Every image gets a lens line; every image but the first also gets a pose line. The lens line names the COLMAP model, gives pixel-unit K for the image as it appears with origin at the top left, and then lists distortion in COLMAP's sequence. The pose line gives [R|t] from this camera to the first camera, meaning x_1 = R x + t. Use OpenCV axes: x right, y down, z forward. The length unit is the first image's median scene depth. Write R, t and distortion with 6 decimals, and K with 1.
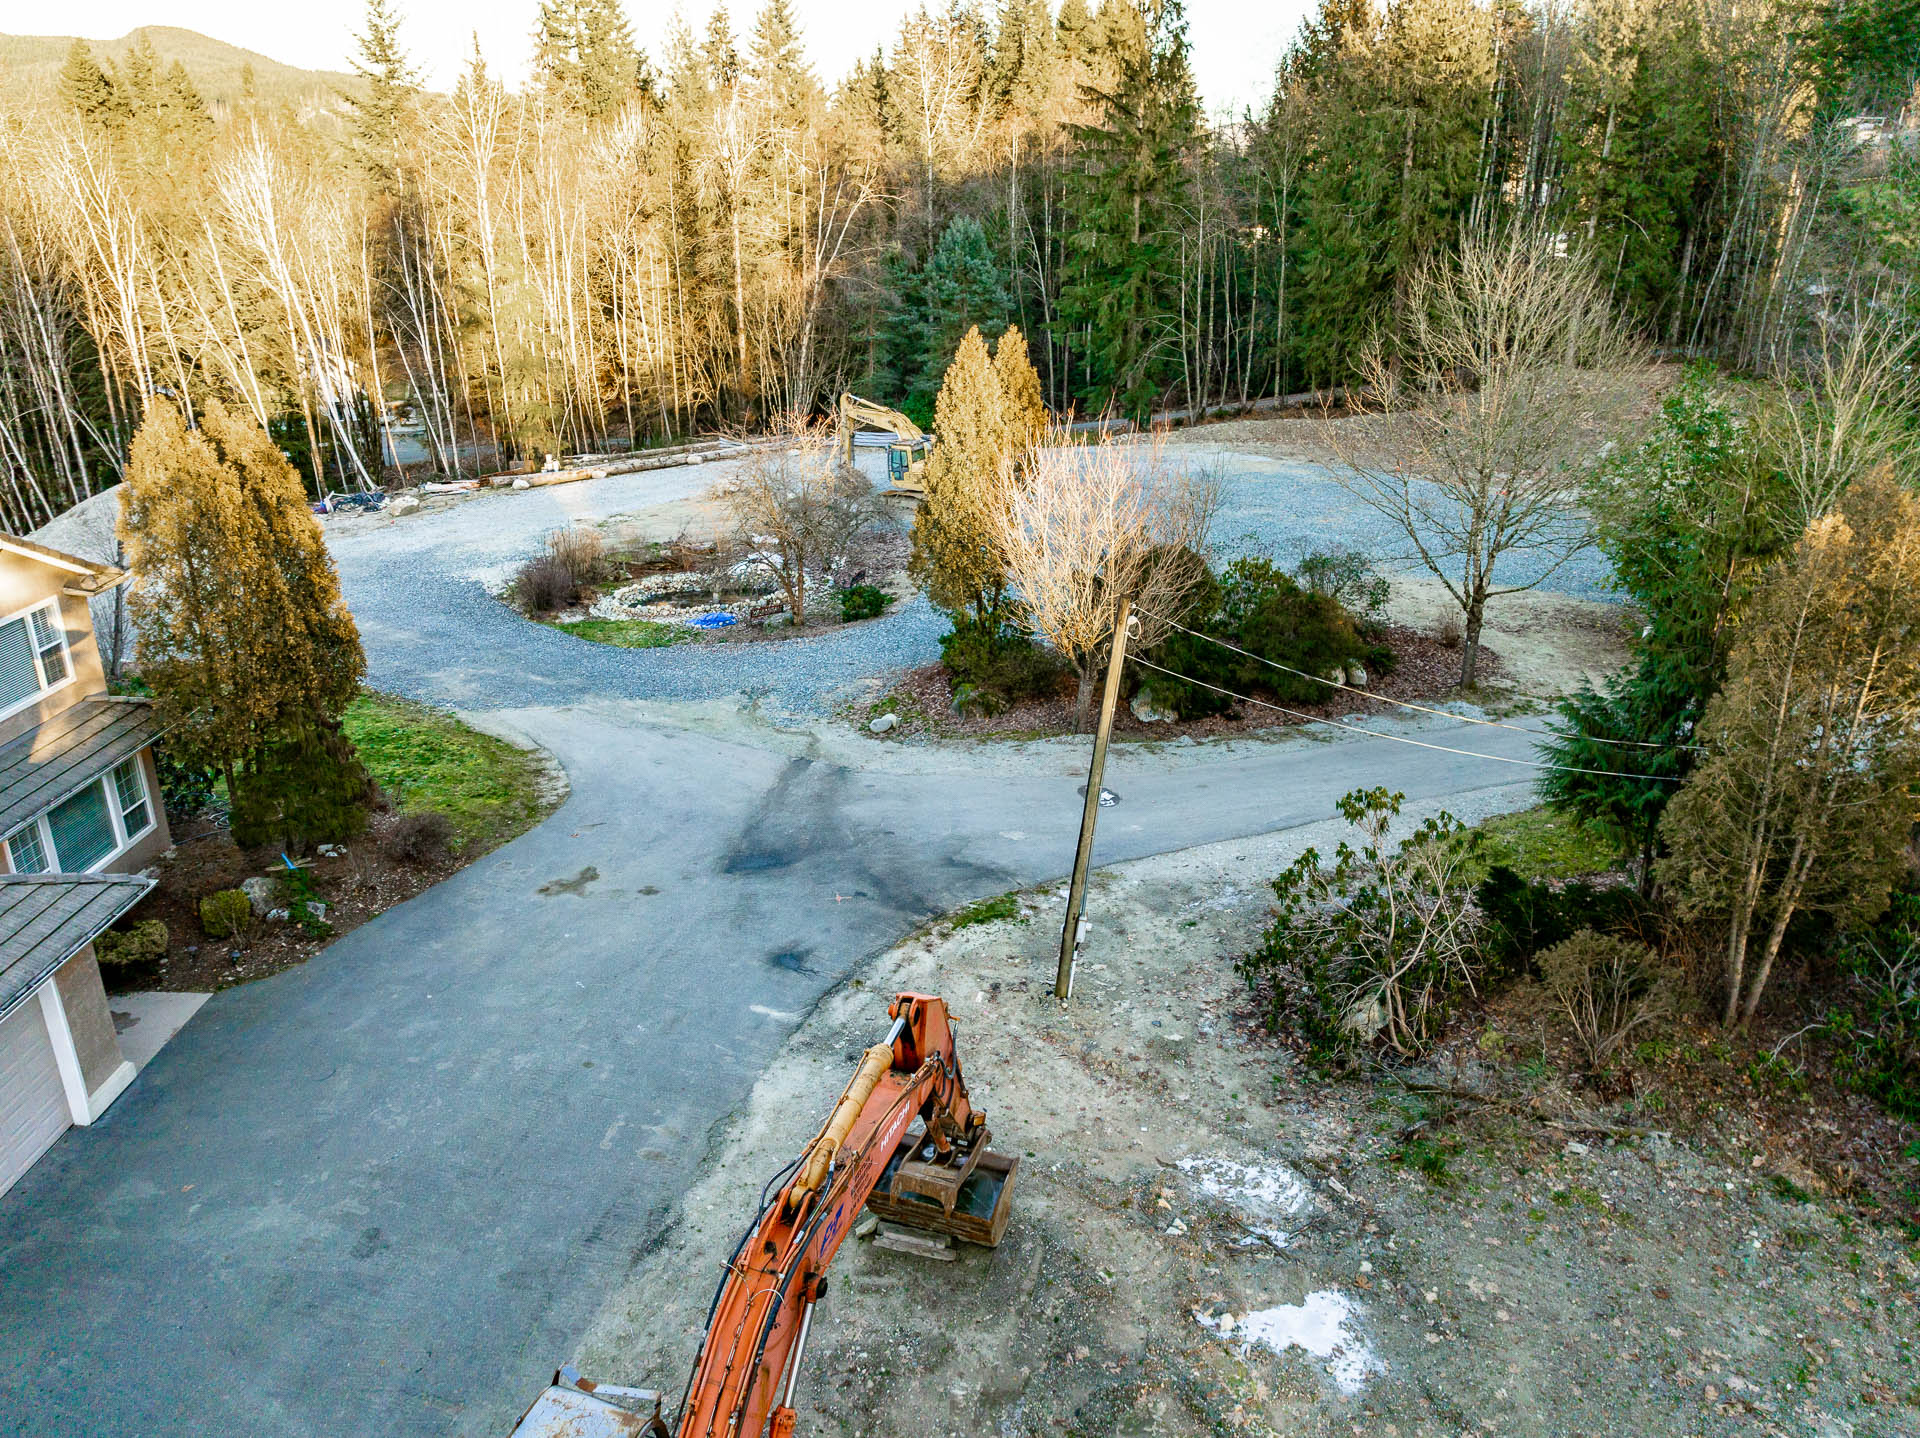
lens RADIAL K [[1353.2, 0, 962.1], [0, 1353.2, 727.2], [0, 0, 1]] dist [-0.048634, 0.019443]
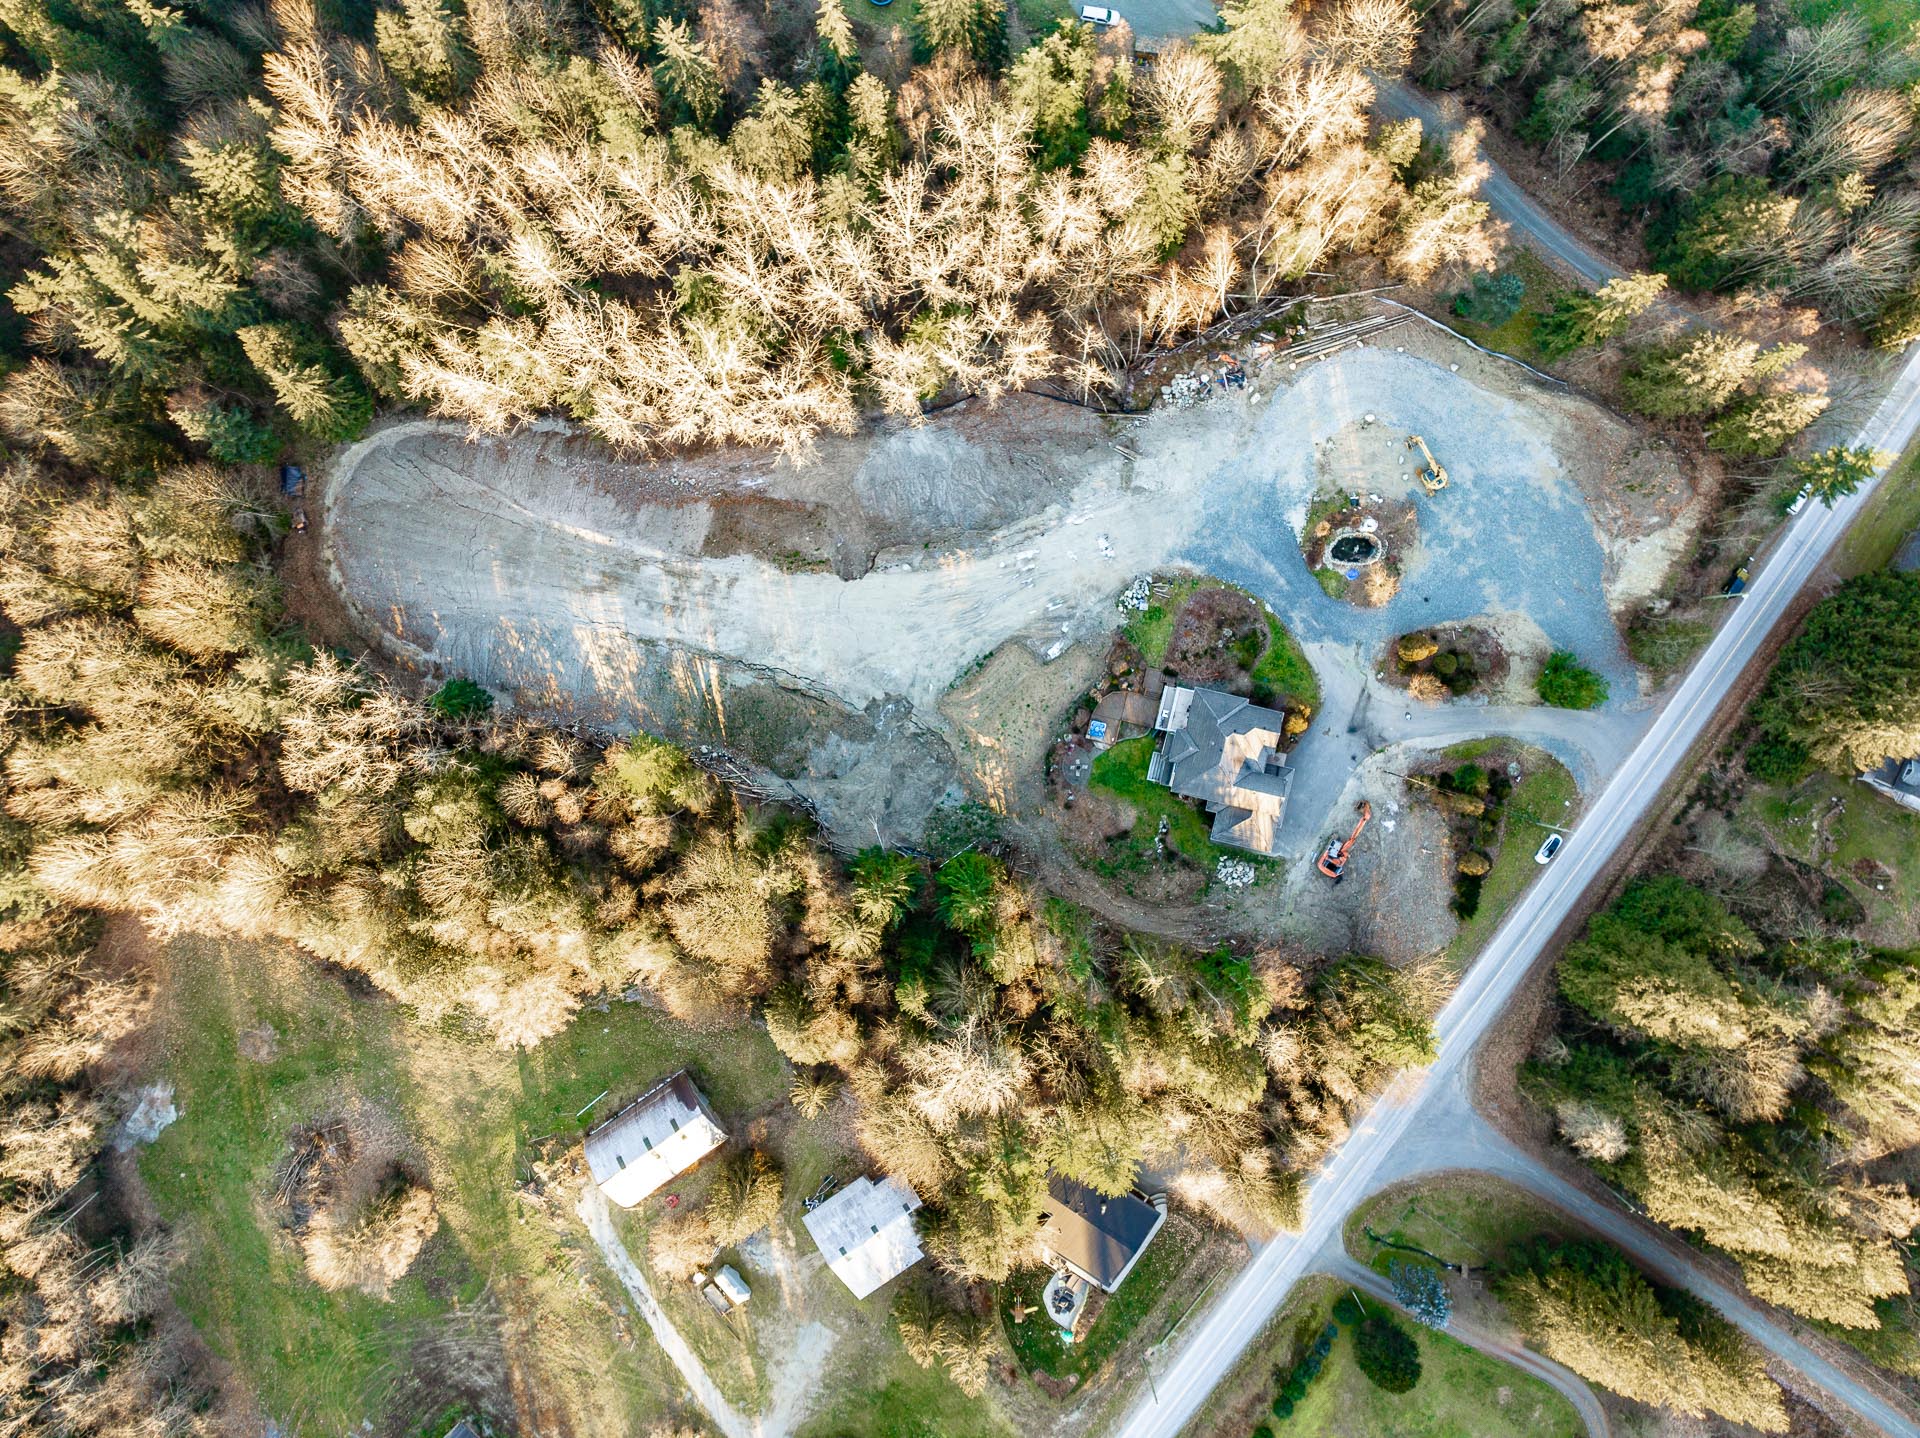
lens RADIAL K [[1353.2, 0, 959.8], [0, 1353.2, 717.3], [0, 0, 1]] dist [-0.048634, 0.019443]
pose [[0.973845, 0.226950, 0.010914, -2.301016], [-0.088286, 0.333703, 0.938535, -6.503991], [0.209358, -0.914951, 0.345012, -1.823273]]
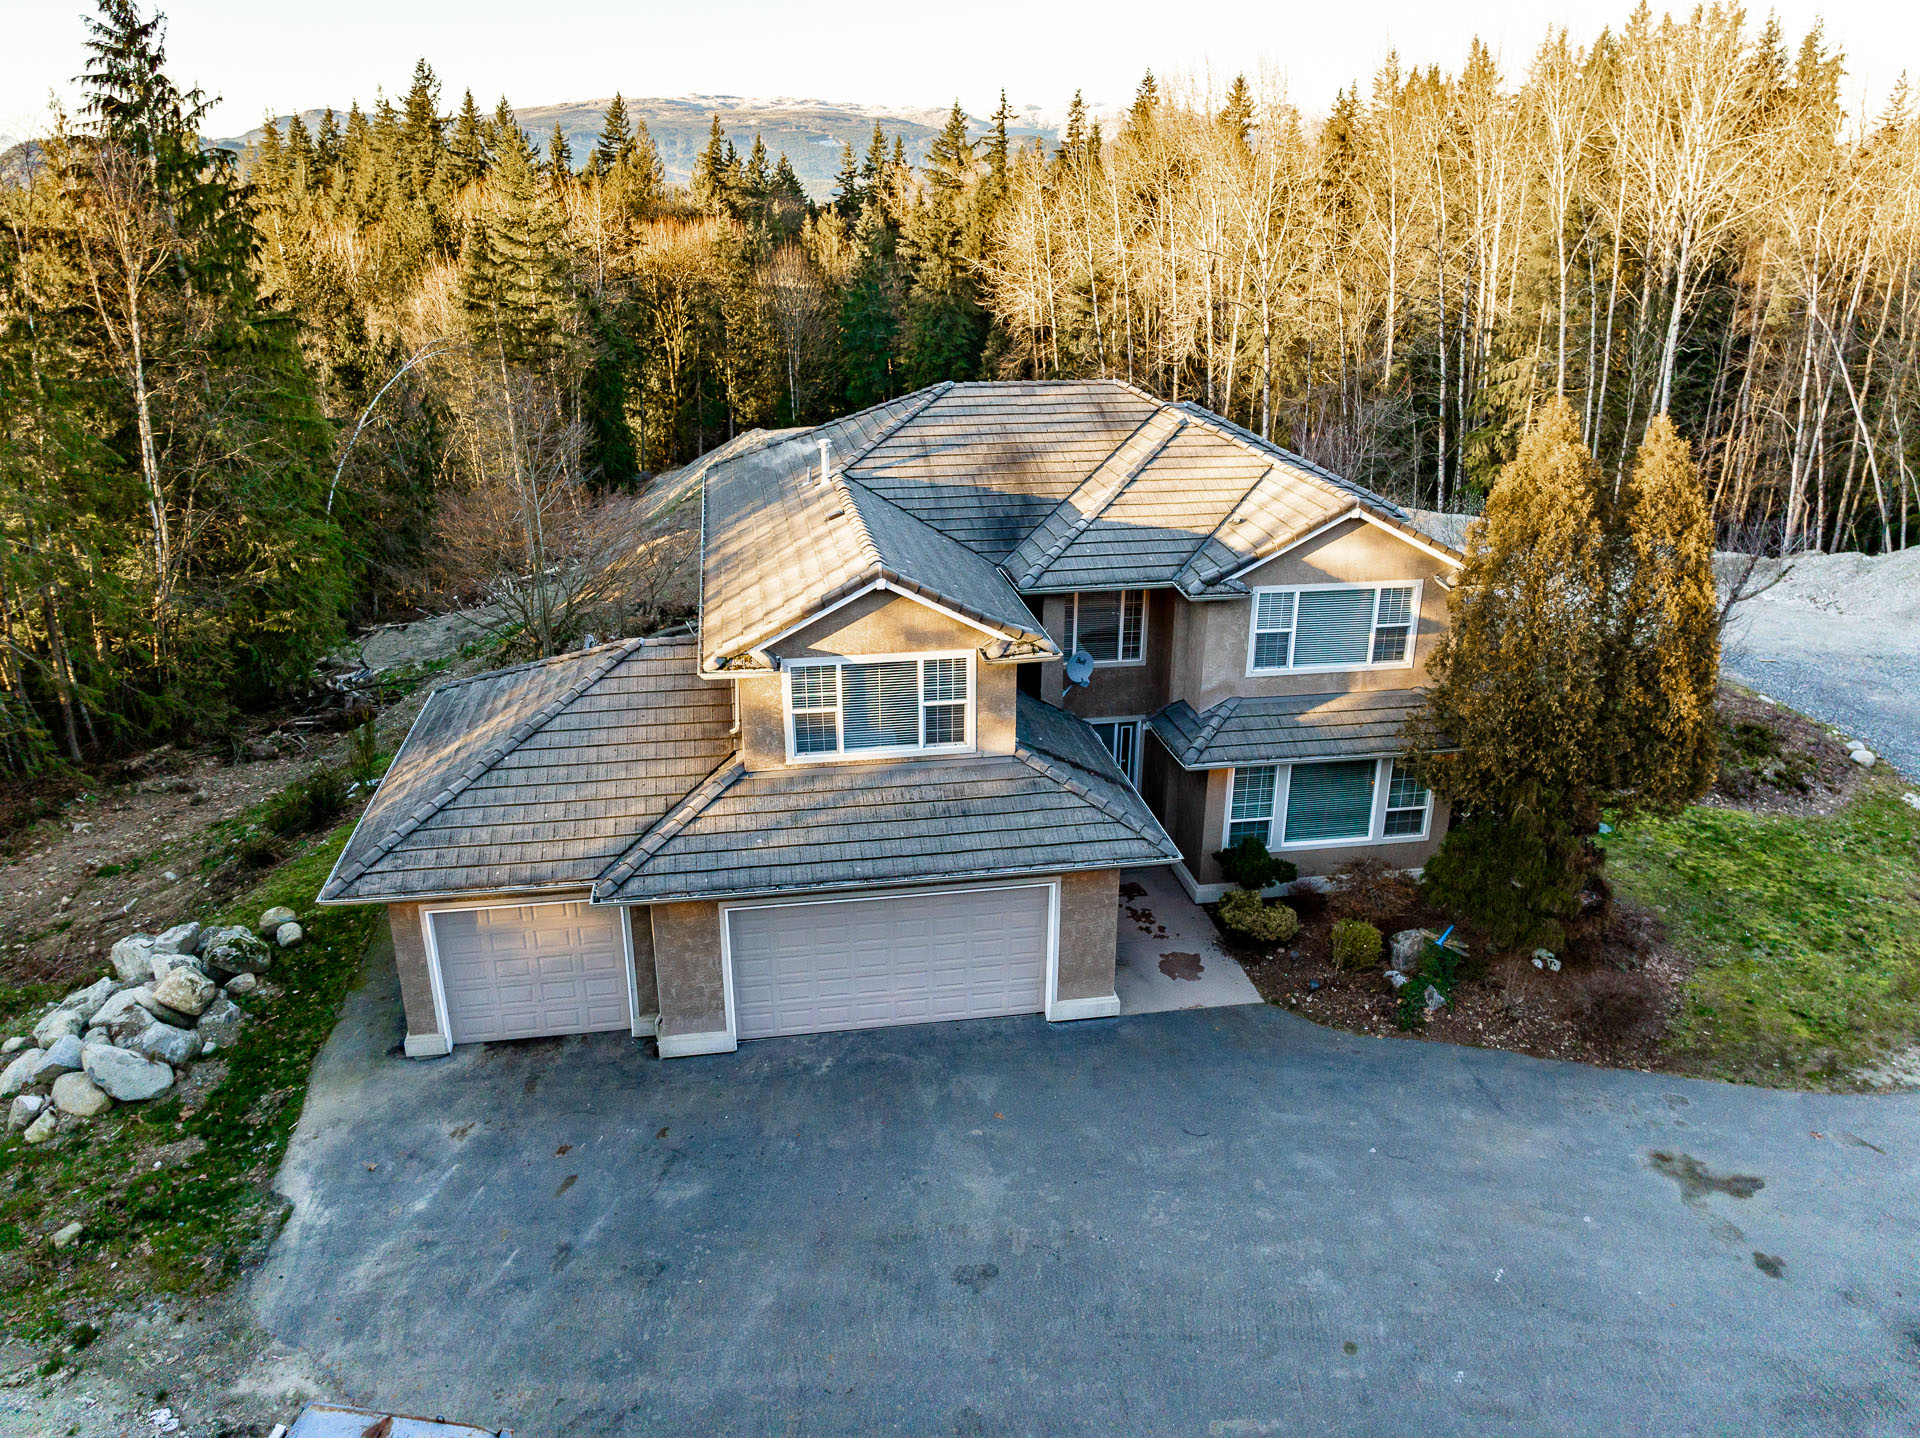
lens RADIAL K [[1353.2, 0, 959.3], [0, 1353.2, 728.7], [0, 0, 1]] dist [-0.048634, 0.019443]
pose [[0.167946, 0.352491, -0.920621, 0.187878], [-0.357636, 0.892048, 0.276309, -0.138682], [0.918635, 0.282842, 0.275880, 0.404168]]
